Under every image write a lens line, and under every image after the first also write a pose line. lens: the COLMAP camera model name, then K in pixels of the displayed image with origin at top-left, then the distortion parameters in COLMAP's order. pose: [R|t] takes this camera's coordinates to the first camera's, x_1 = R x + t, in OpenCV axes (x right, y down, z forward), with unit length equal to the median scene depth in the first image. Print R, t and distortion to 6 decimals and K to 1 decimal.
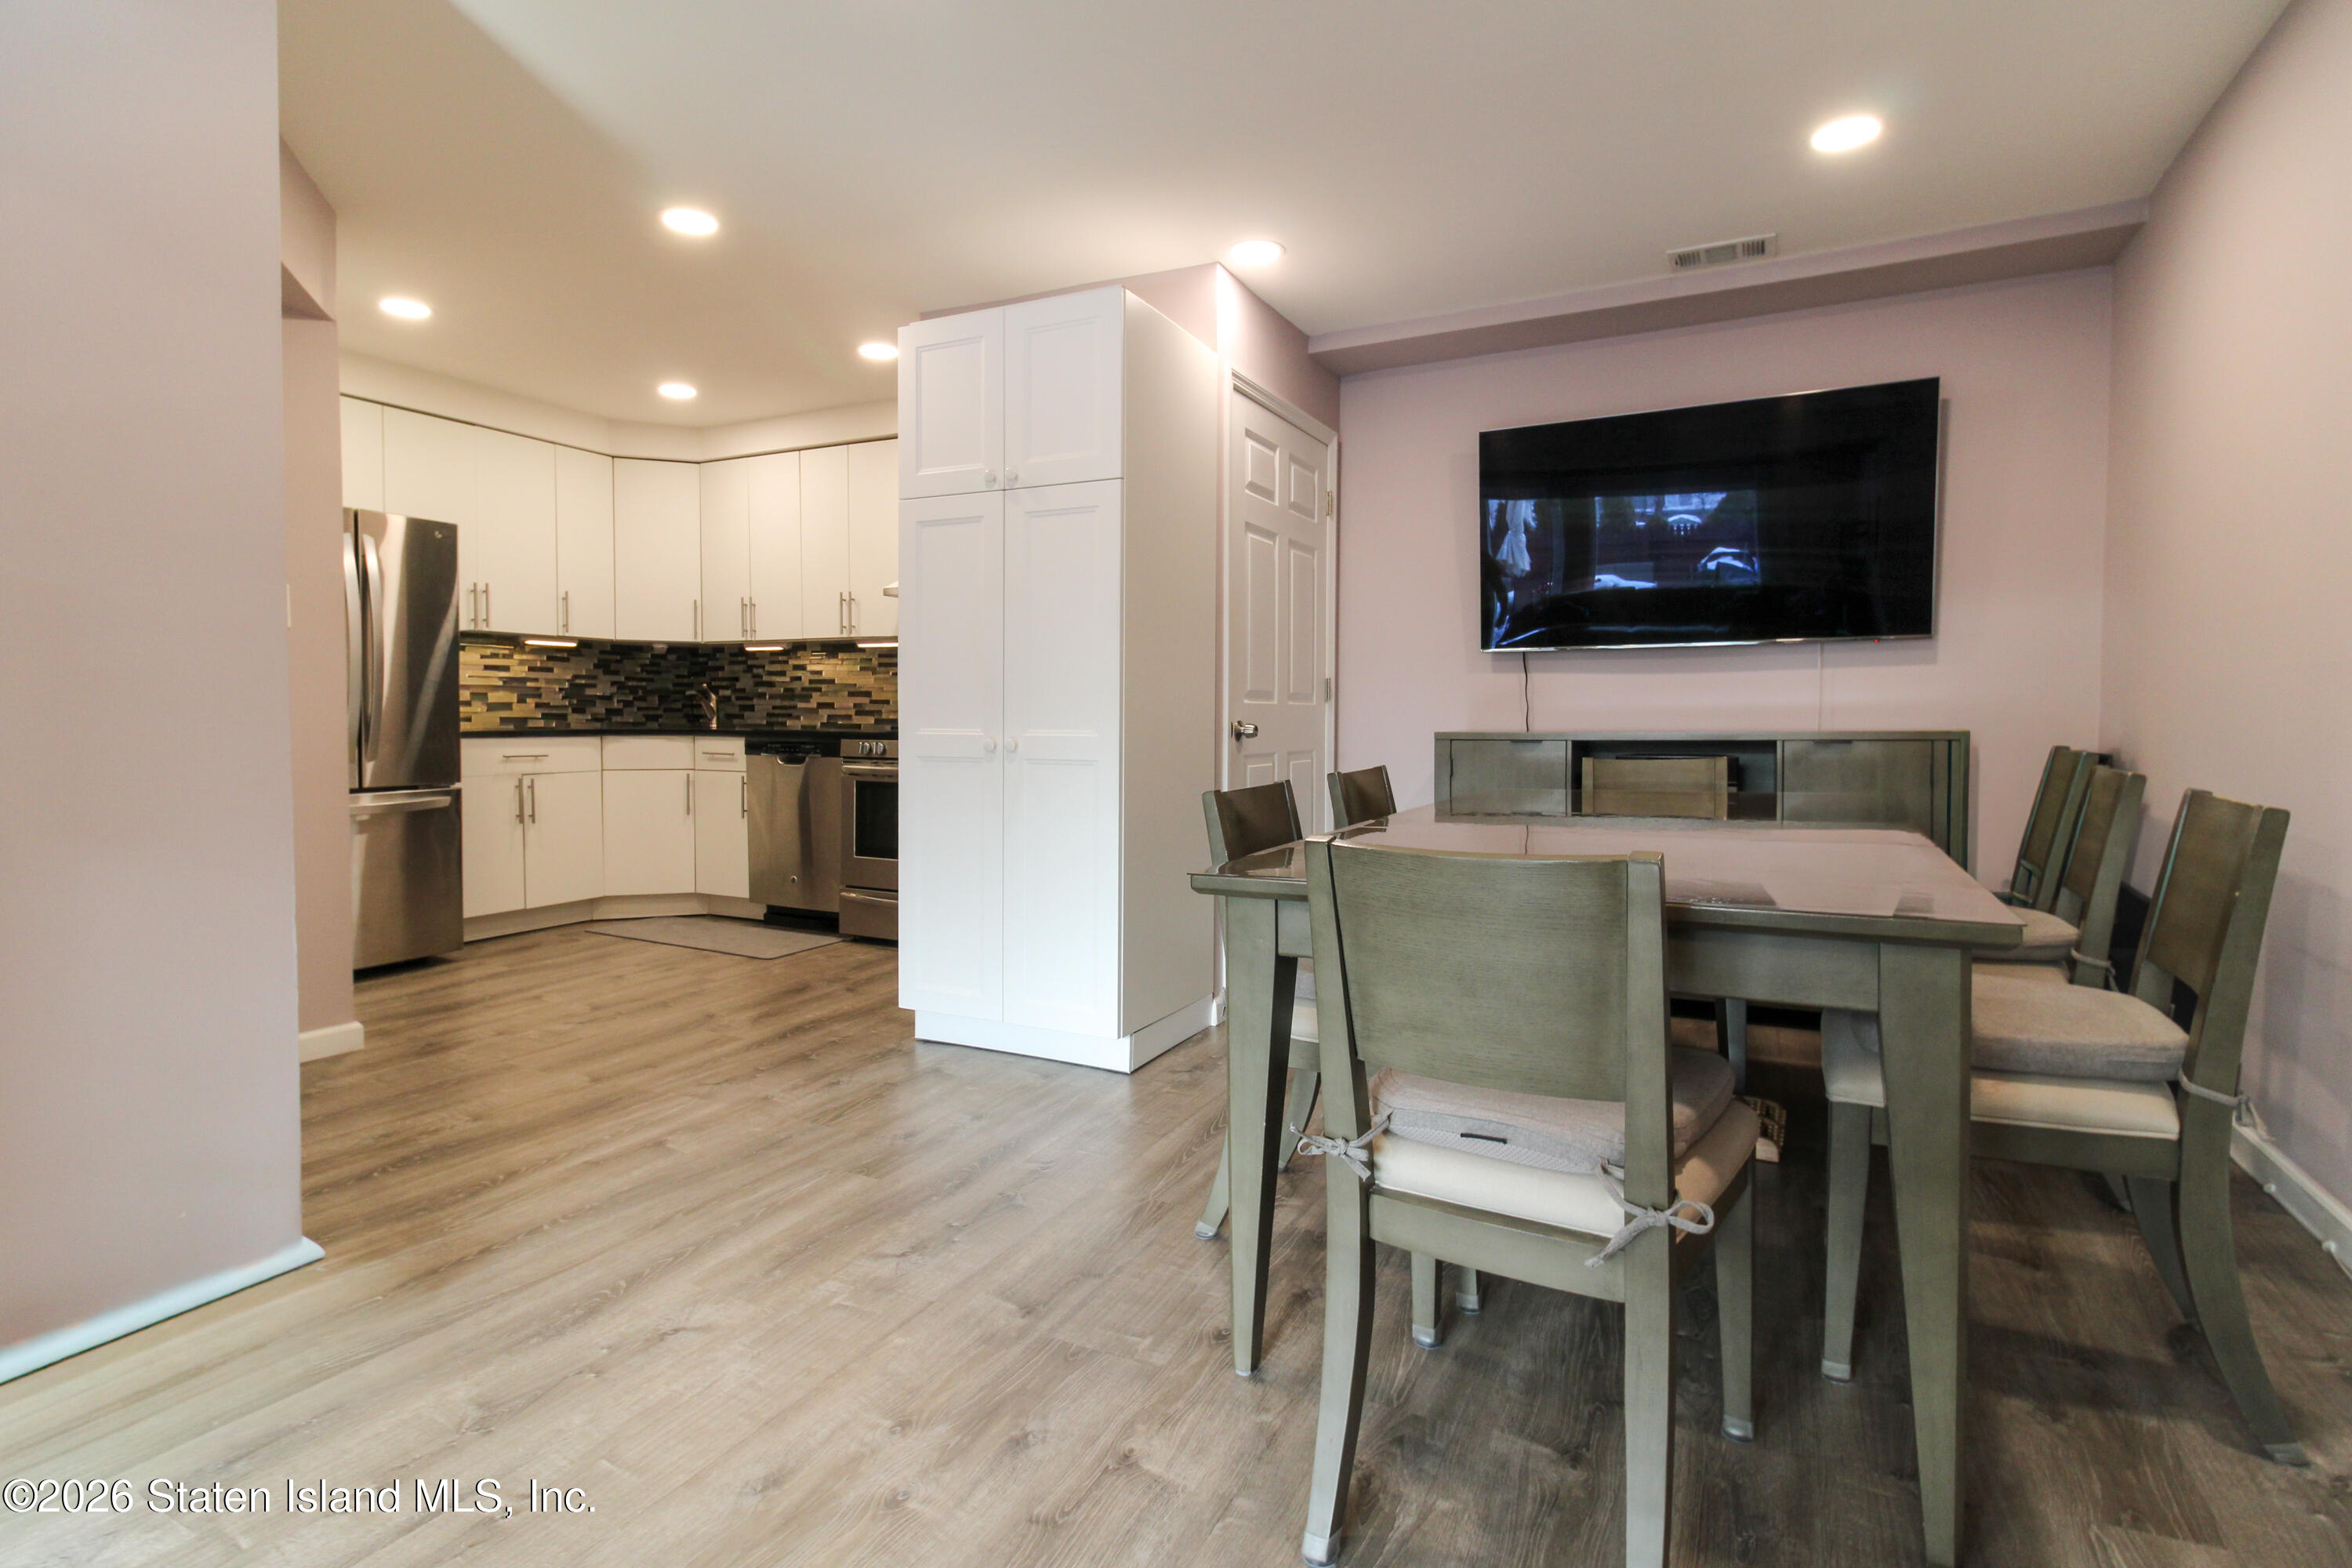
lens RADIAL K [[1137.0, 0, 1187.4], [0, 1137.0, 764.8], [0, 0, 1]] dist [0.018293, -0.014237]
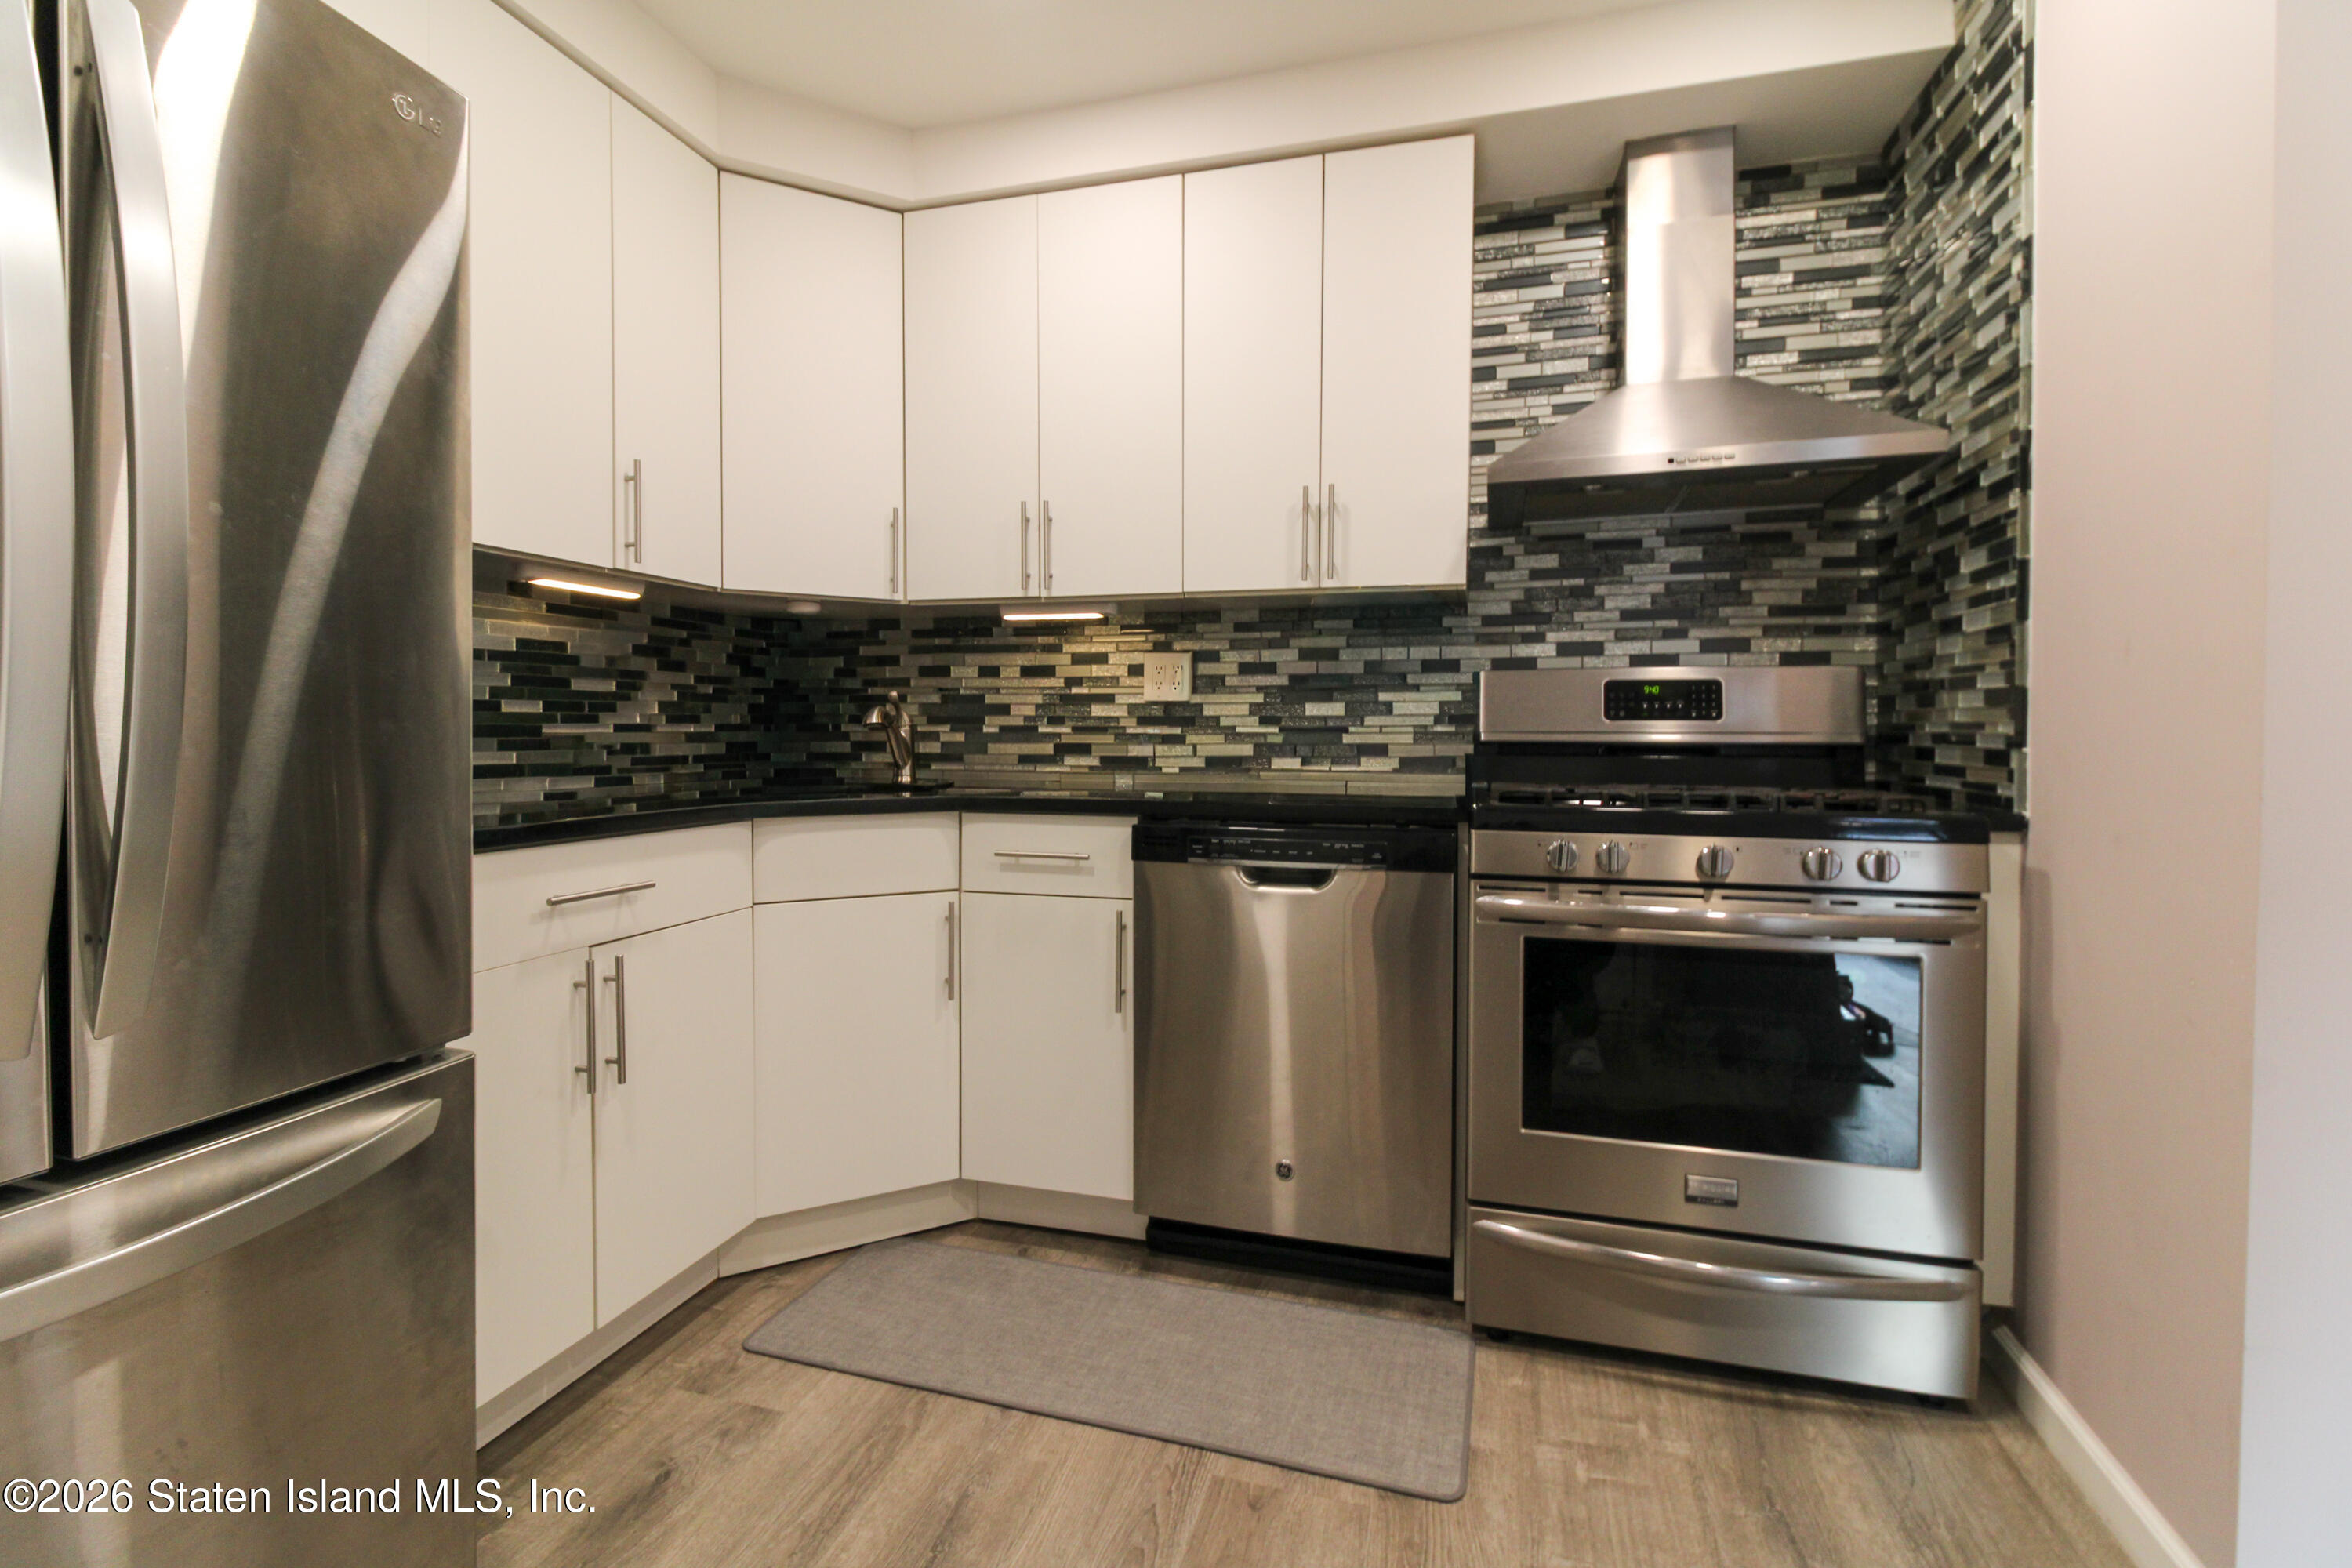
lens RADIAL K [[1075.4, 0, 1180.0], [0, 1075.4, 761.3], [0, 0, 1]] dist [0.018844, -0.011388]
pose [[0.980893, -0.007958, 0.194387, -0.433743], [0.010434, 0.999877, -0.011715, -0.038809], [-0.194270, 0.013520, 0.980855, 0.592406]]
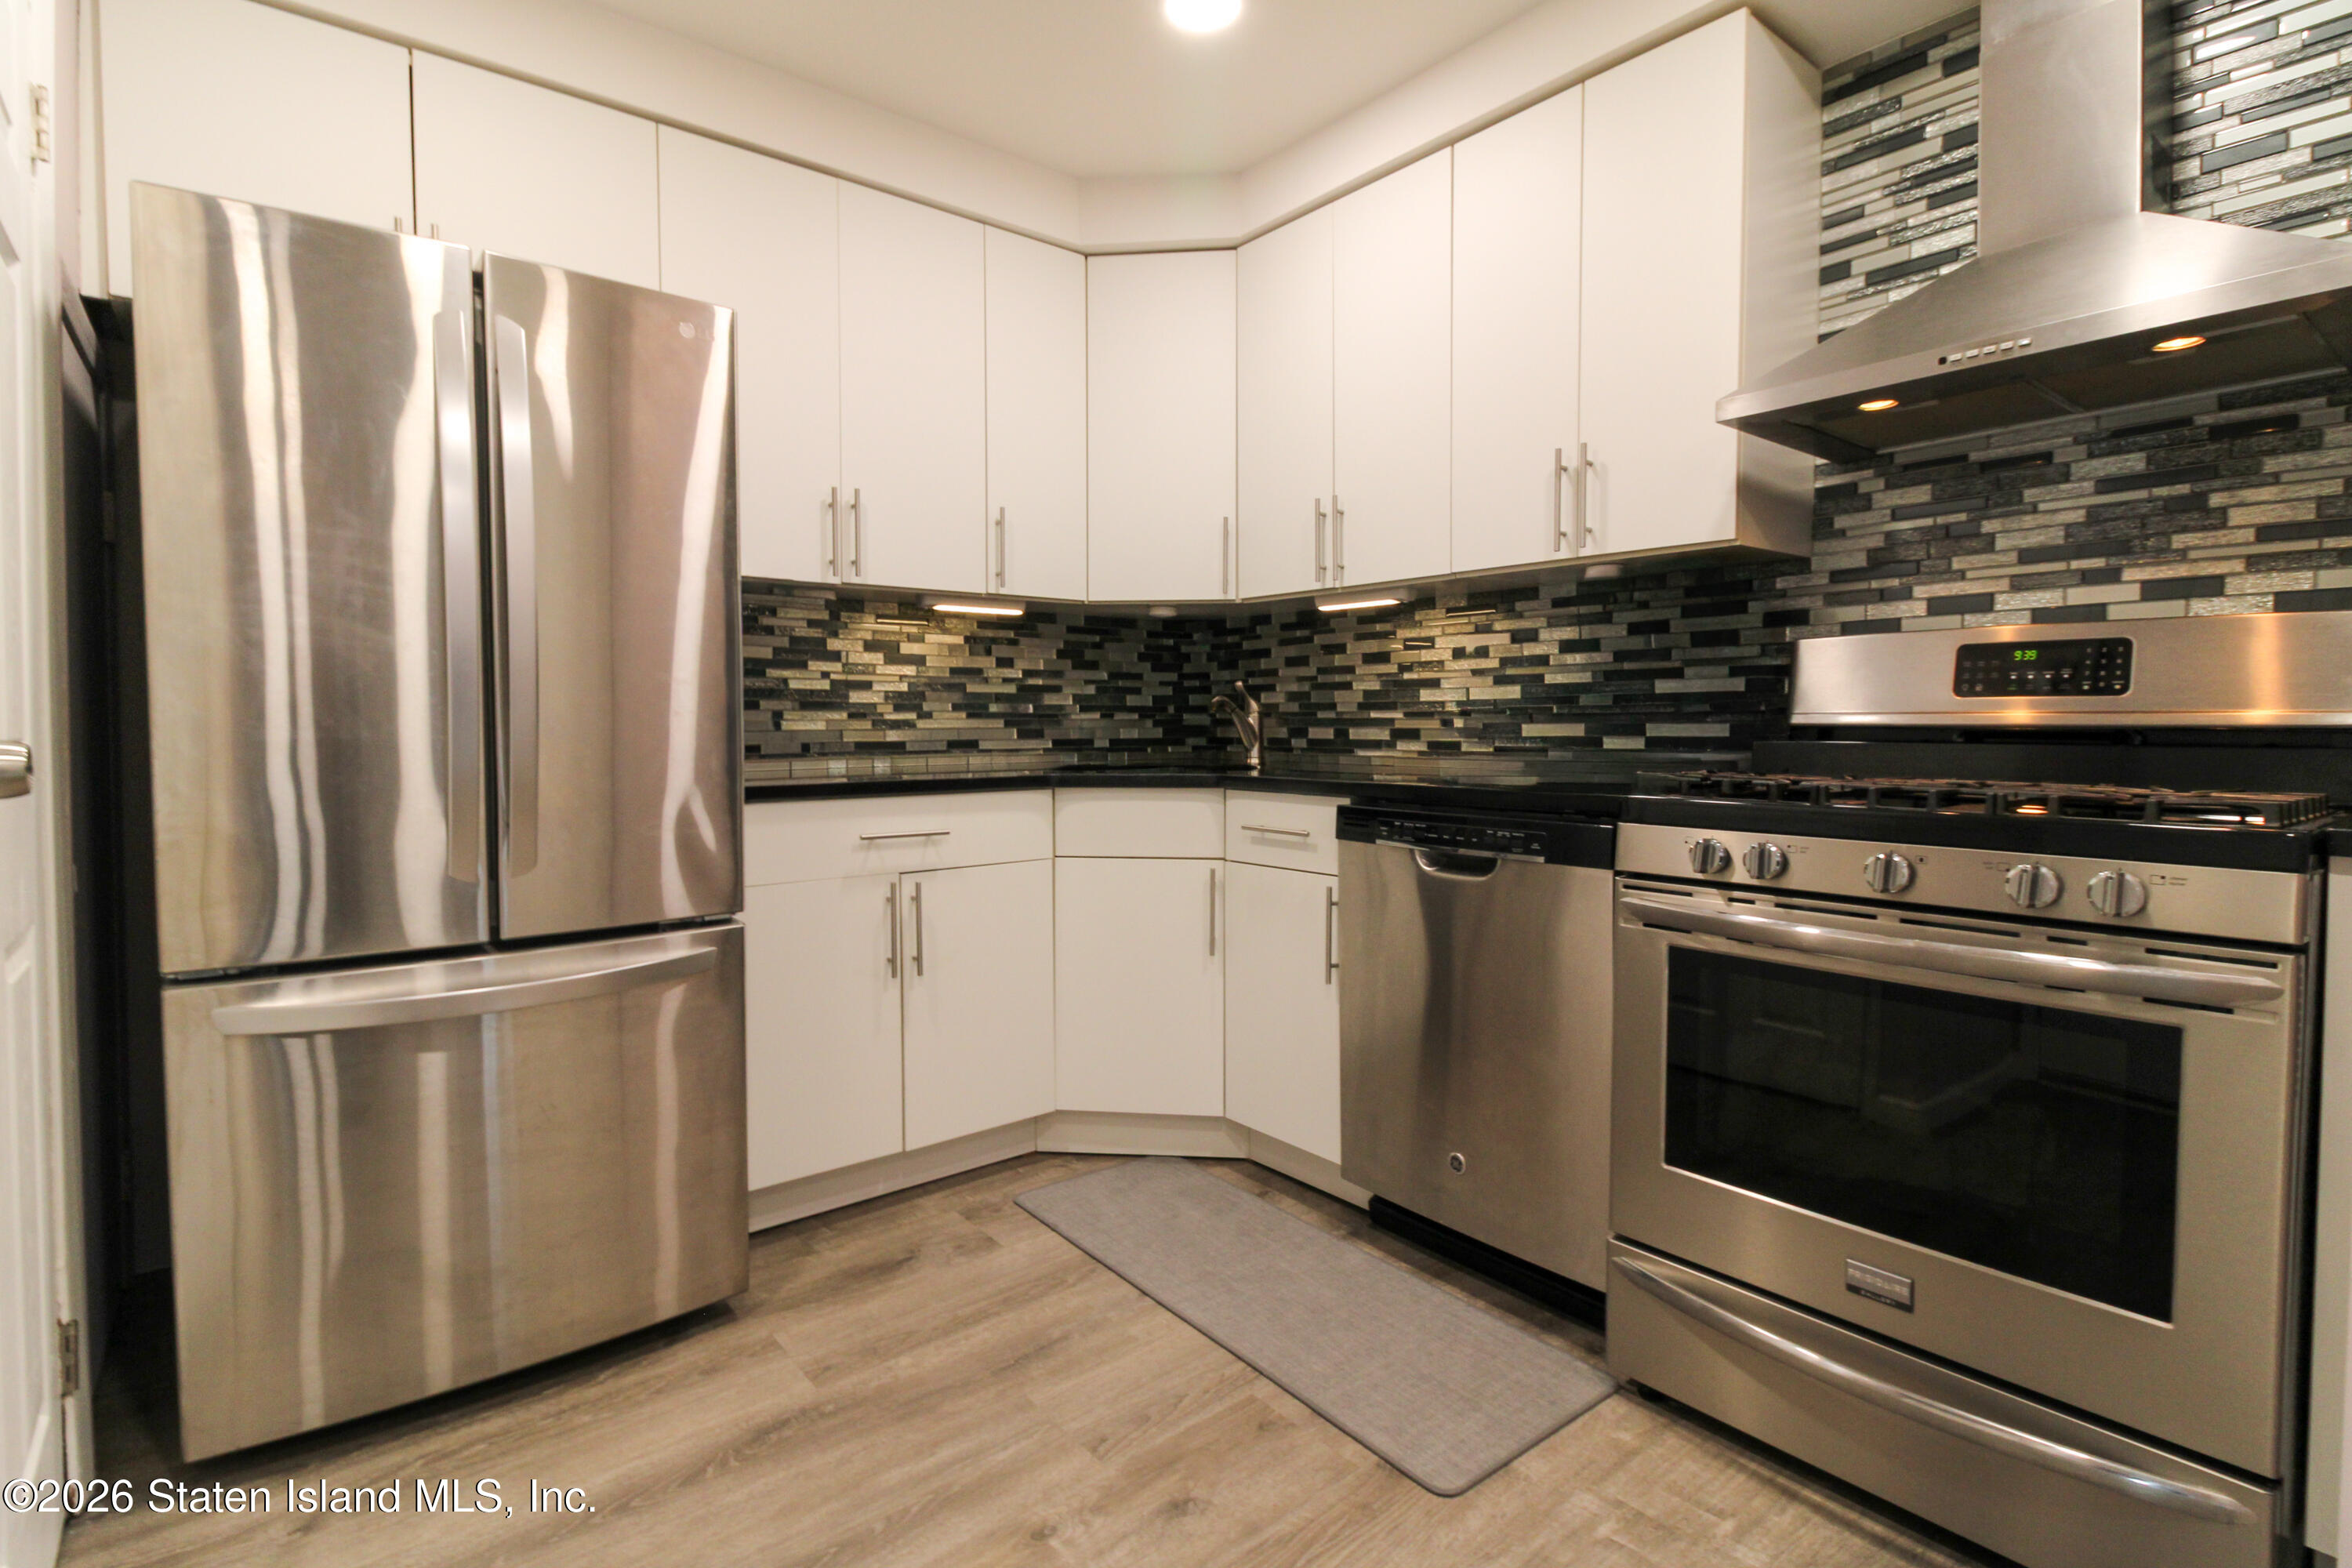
lens RADIAL K [[1137.0, 0, 1187.4], [0, 1137.0, 764.8], [0, 0, 1]] dist [0.018293, -0.014237]
pose [[0.914569, 0.008238, -0.404345, -0.256836], [-0.009574, 0.999953, -0.001283, -0.034803], [0.404316, 0.005044, 0.914606, 0.563459]]
